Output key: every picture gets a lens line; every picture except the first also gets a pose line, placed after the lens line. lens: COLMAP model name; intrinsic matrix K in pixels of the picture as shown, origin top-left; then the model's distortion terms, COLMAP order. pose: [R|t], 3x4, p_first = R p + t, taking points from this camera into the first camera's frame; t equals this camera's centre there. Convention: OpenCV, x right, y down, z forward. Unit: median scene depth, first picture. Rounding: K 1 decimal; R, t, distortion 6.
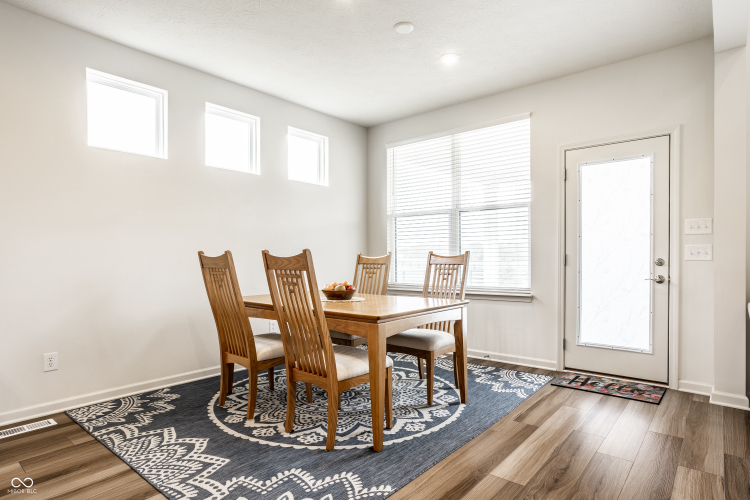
lens RADIAL K [[418.9, 0, 366.6], [0, 418.9, 260.7], [0, 0, 1]] dist [-0.029710, 0.000739]
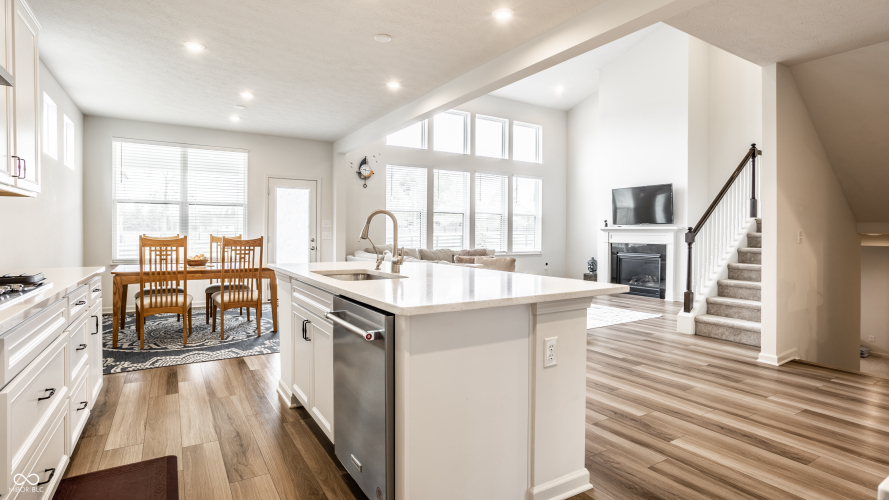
lens RADIAL K [[472.5, 0, 444.6], [0, 472.5, 238.3], [0, 0, 1]] dist [-0.019501, 0.002264]
pose [[0.305136, -0.006370, 0.952288, -1.427079], [-0.000648, 0.999976, 0.006896, -0.022769], [-0.952309, -0.002722, 0.305124, -0.394632]]
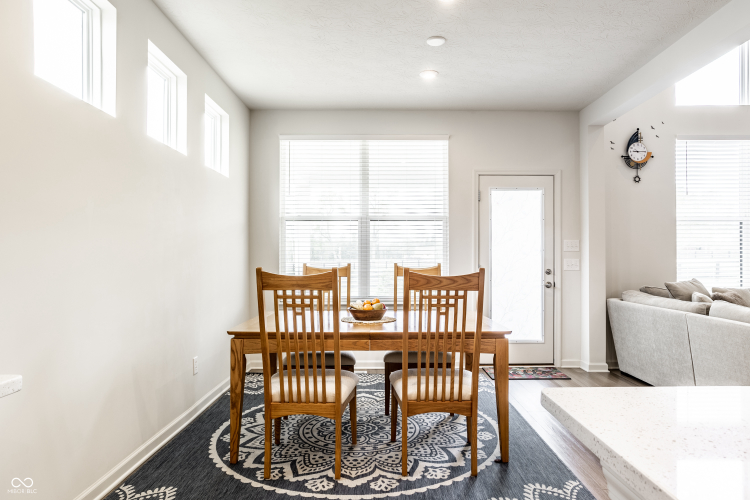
lens RADIAL K [[478.4, 0, 374.8], [0, 478.4, 255.0], [0, 0, 1]] dist [-0.016873, 0.001080]
pose [[0.753946, 0.007664, 0.656892, -0.715758], [0.002972, 0.999882, -0.015077, -0.028473], [-0.656930, 0.013319, 0.753834, 0.225873]]
